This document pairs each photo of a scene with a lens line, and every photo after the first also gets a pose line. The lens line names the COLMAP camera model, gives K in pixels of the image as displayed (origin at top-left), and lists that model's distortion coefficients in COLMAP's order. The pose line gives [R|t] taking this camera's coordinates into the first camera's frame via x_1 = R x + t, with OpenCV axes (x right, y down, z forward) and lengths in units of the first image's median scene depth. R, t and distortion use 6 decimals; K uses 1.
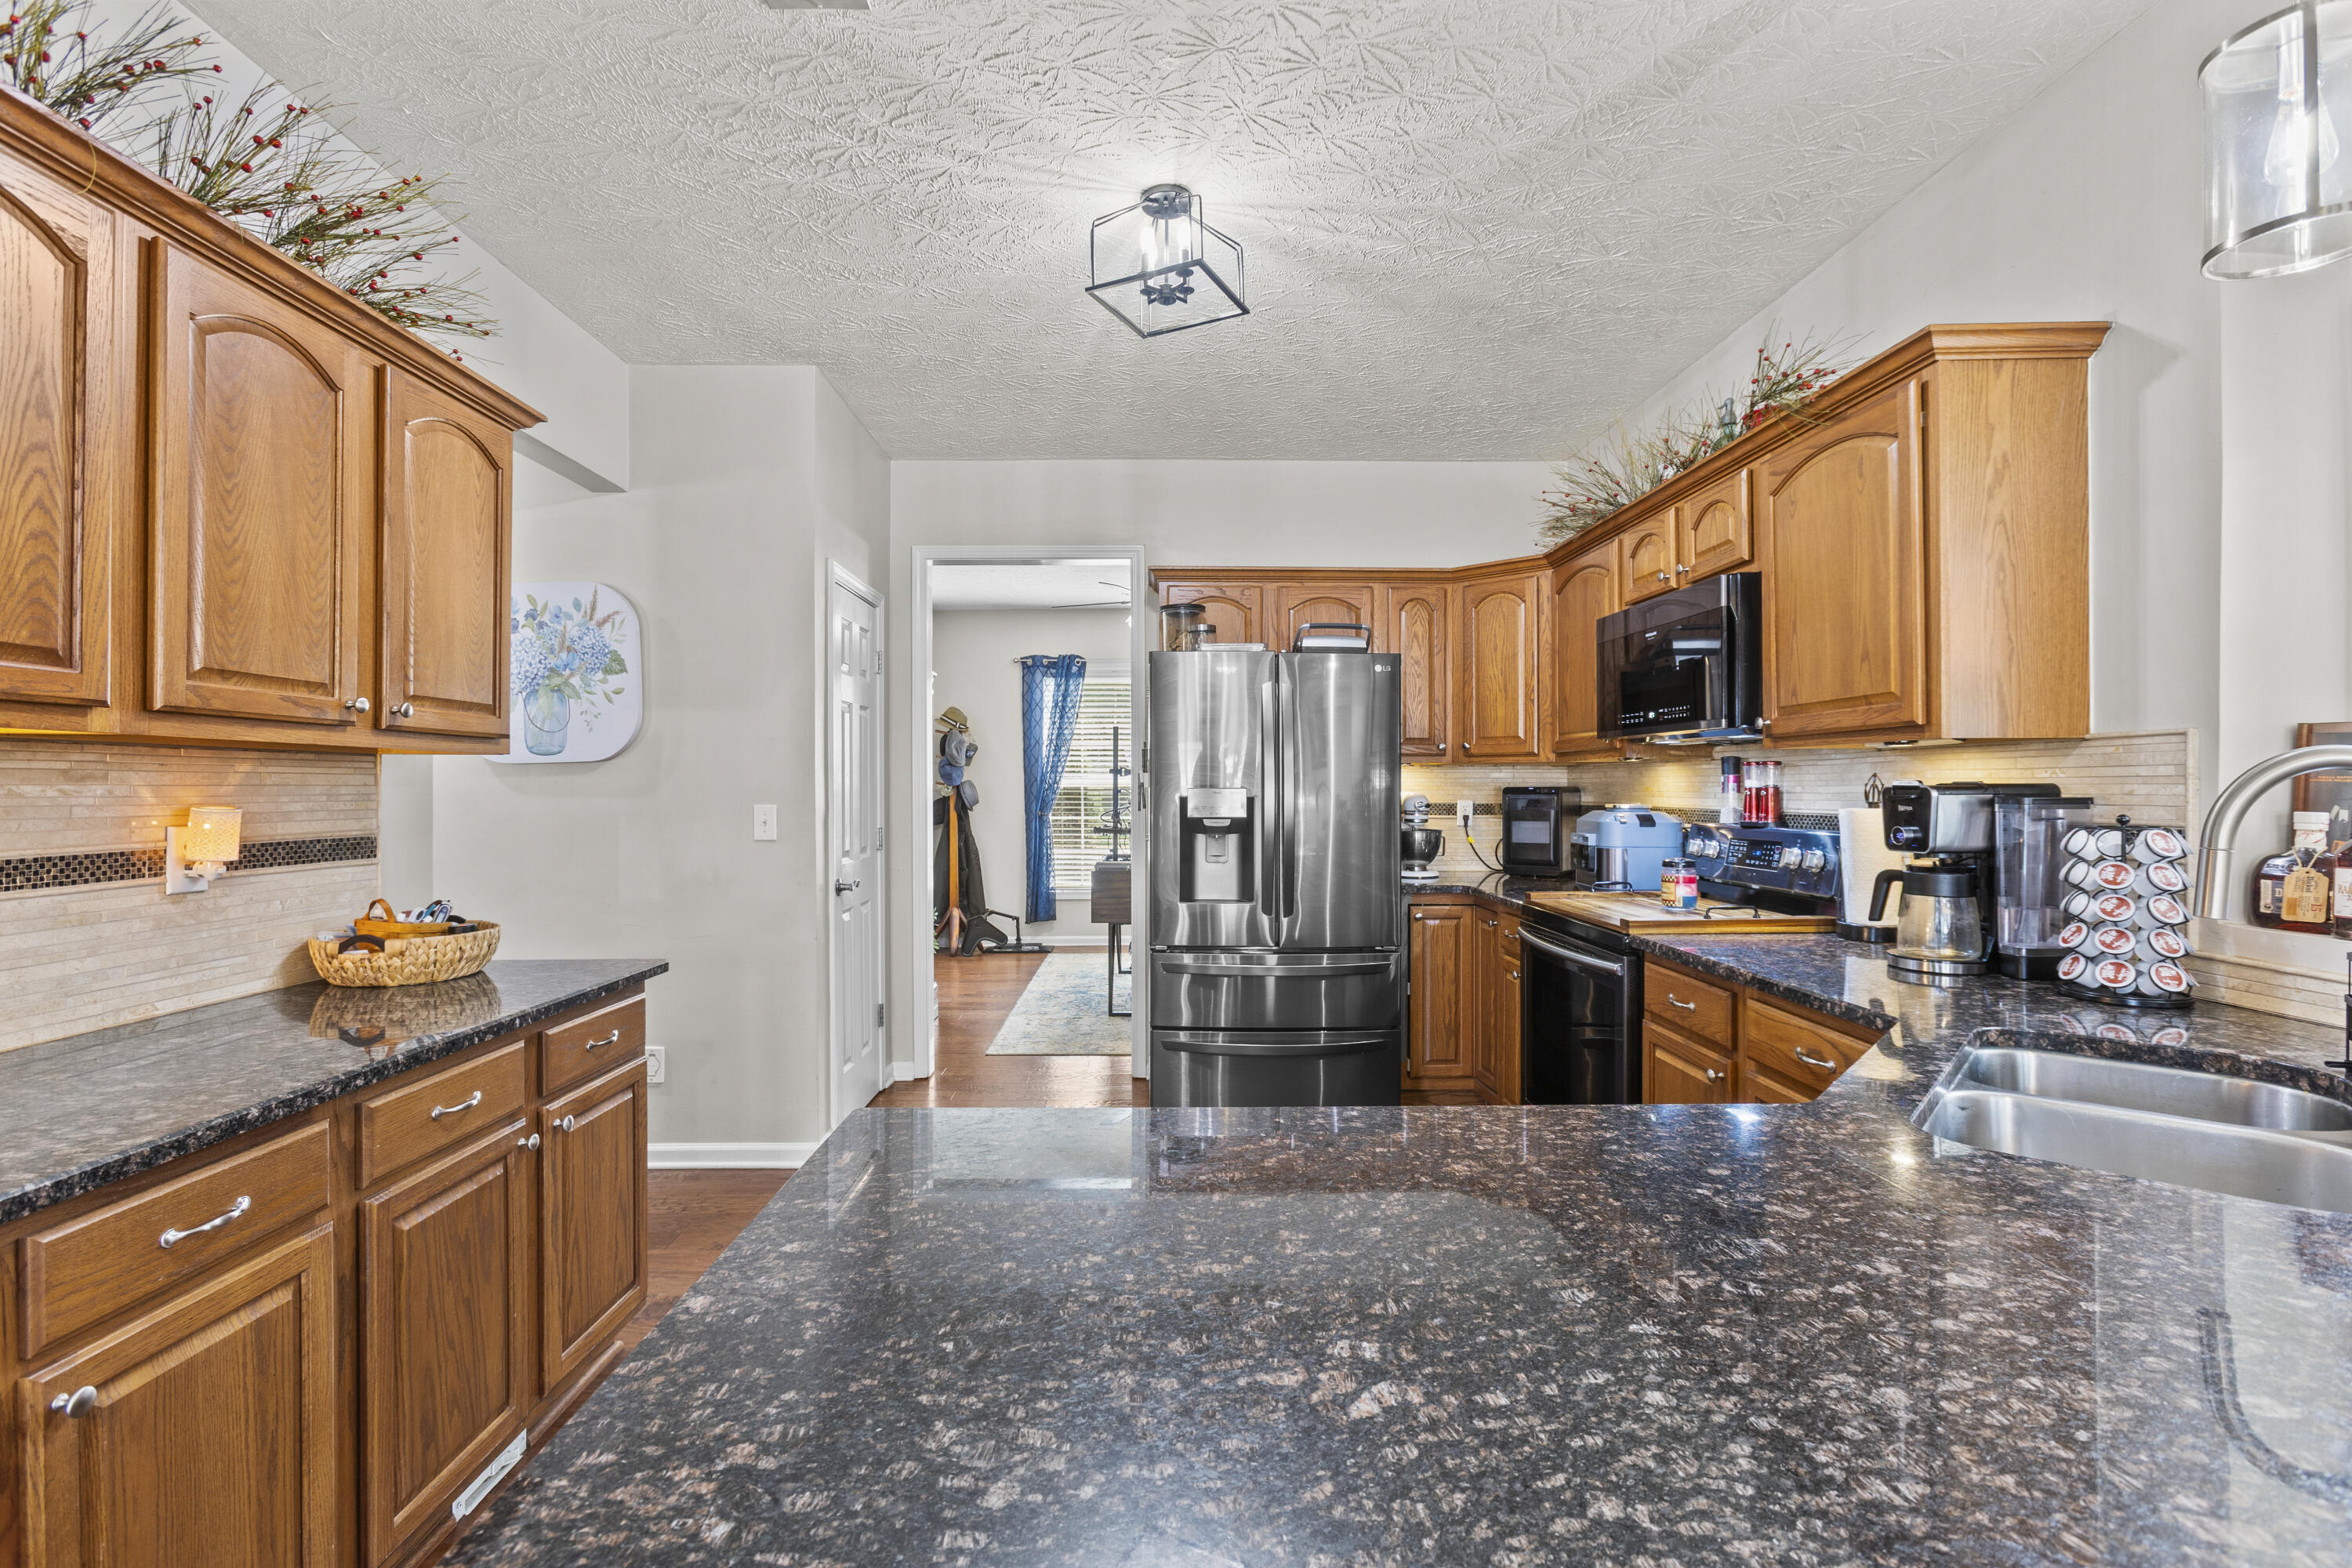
lens RADIAL K [[1068.1, 0, 1171.4], [0, 1068.1, 782.0], [0, 0, 1]] dist [0.005195, 0.002034]
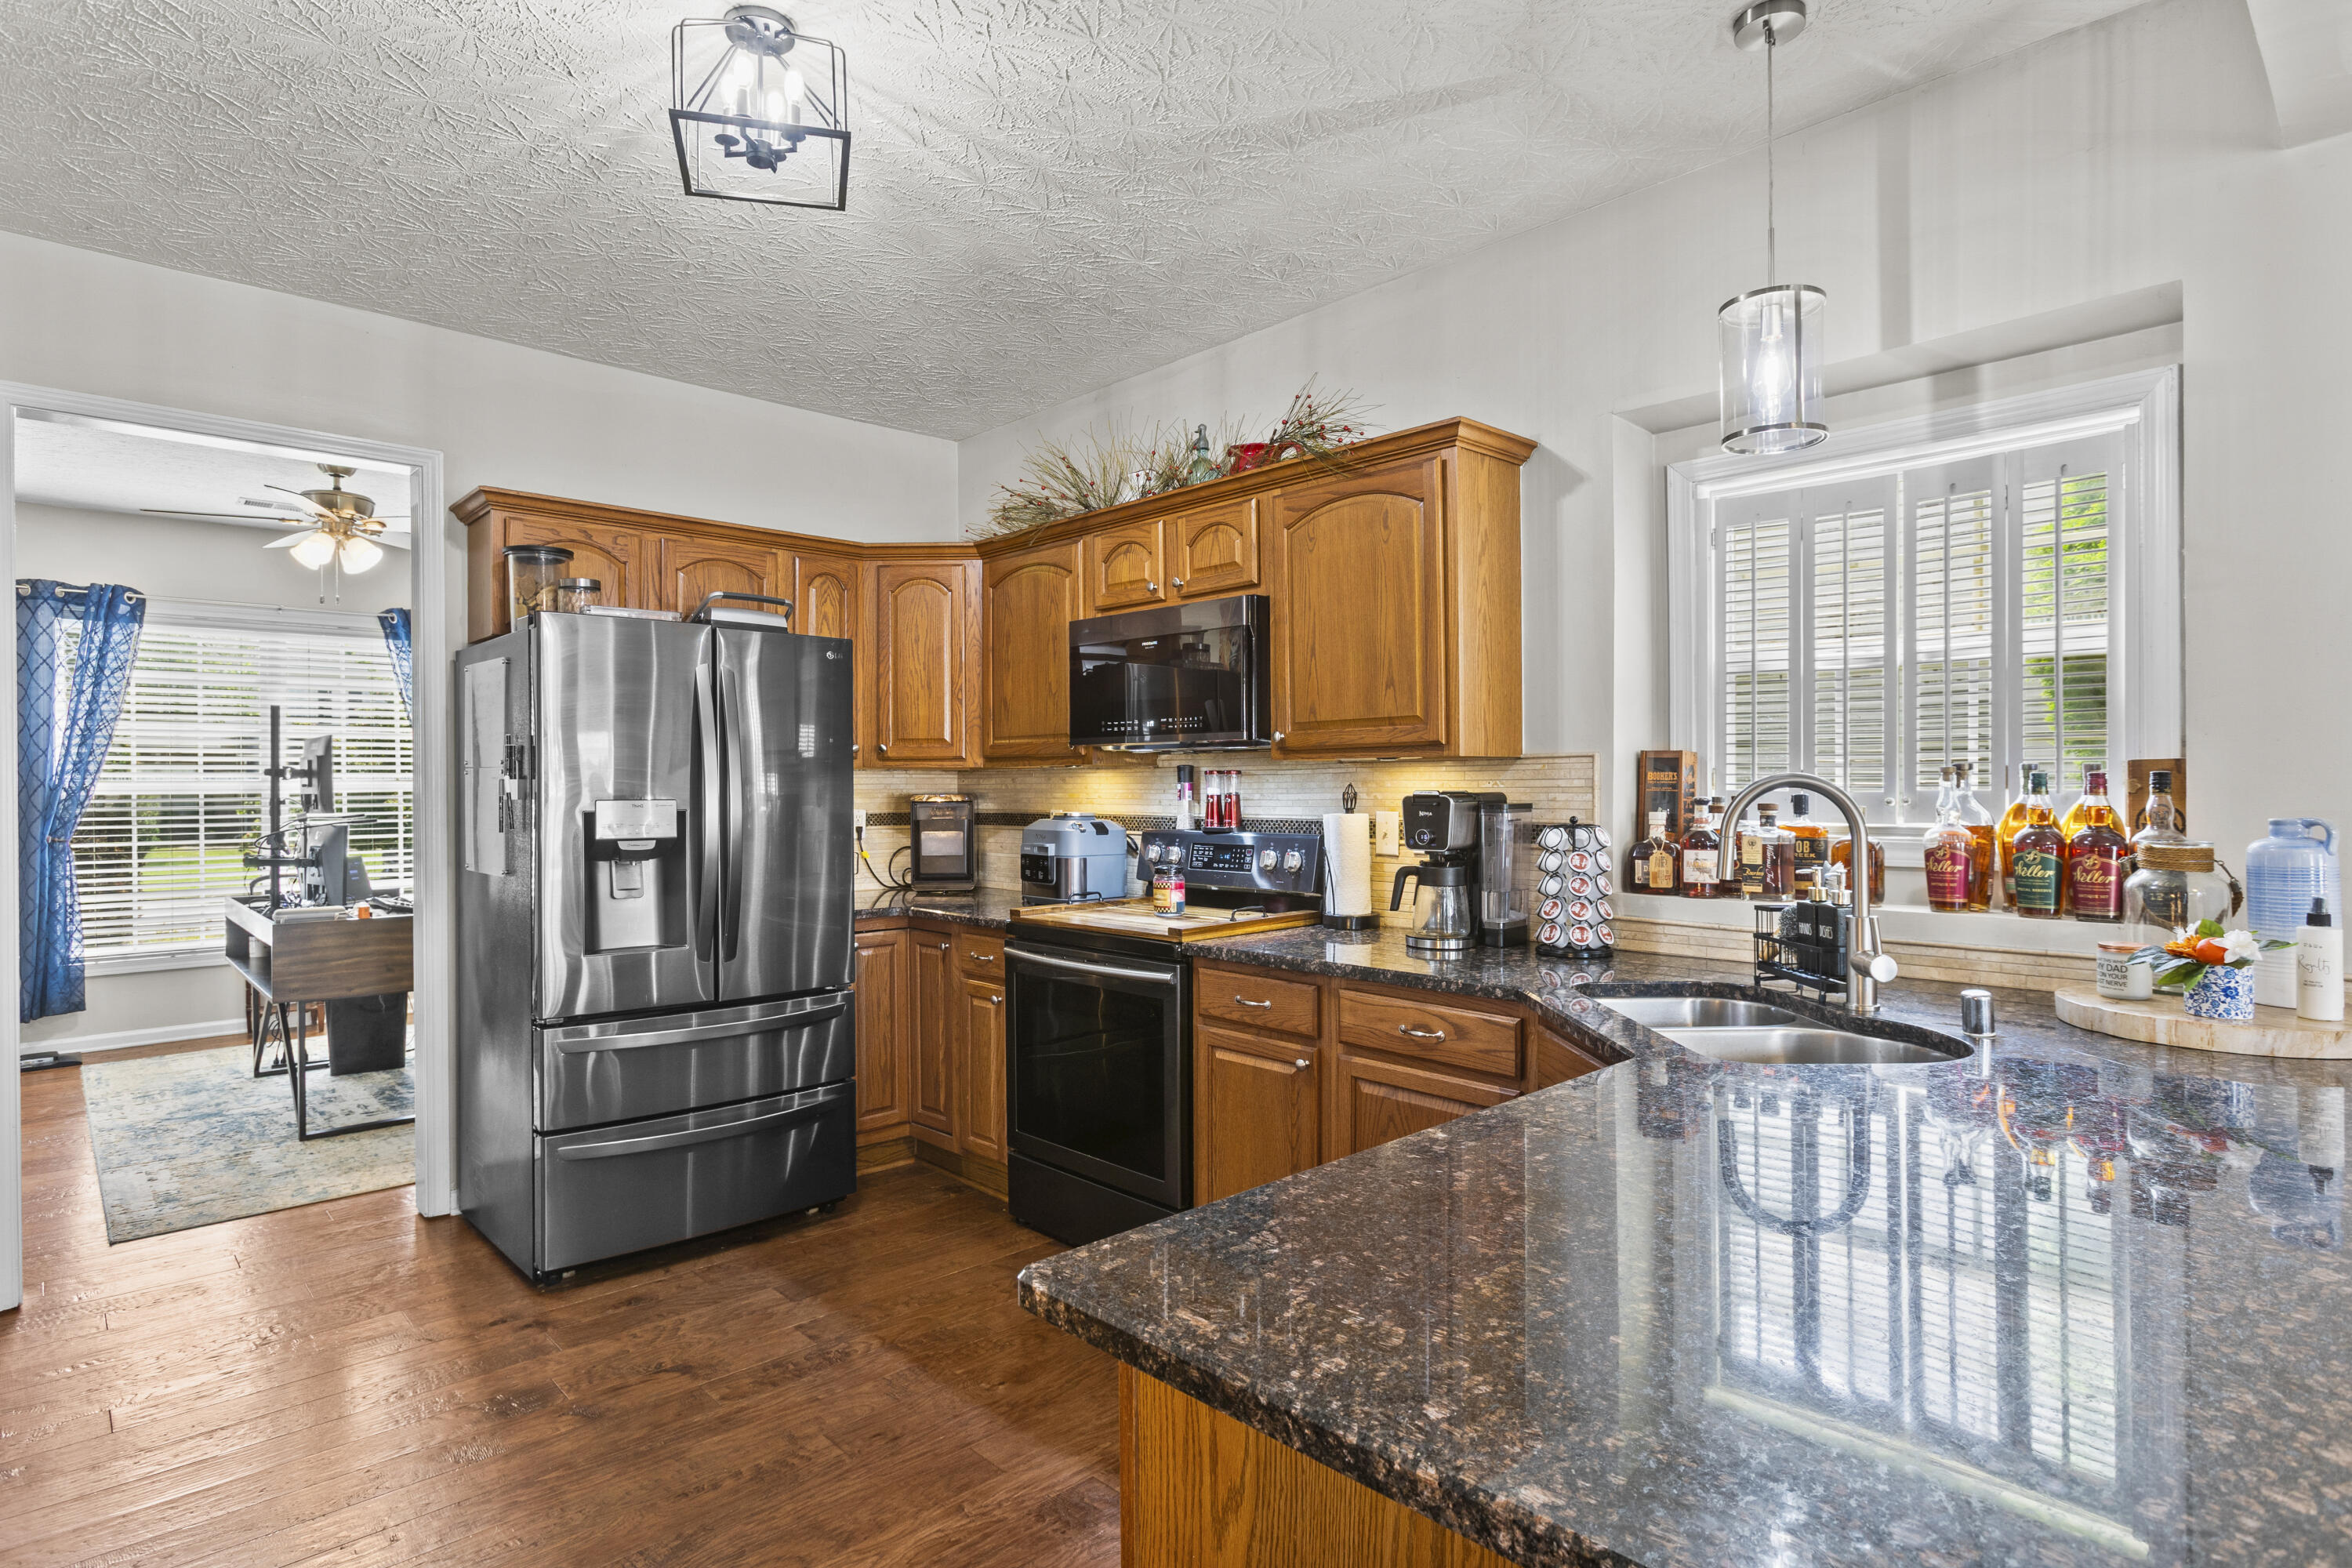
lens RADIAL K [[1223.5, 0, 1177.6], [0, 1223.5, 786.0], [0, 0, 1]] dist [-0.015665, 0.005165]
pose [[0.733319, -0.002373, 0.679881, -0.346183], [0.000535, 0.999996, 0.002913, -0.008018], [-0.679885, -0.001773, 0.733317, 0.149699]]
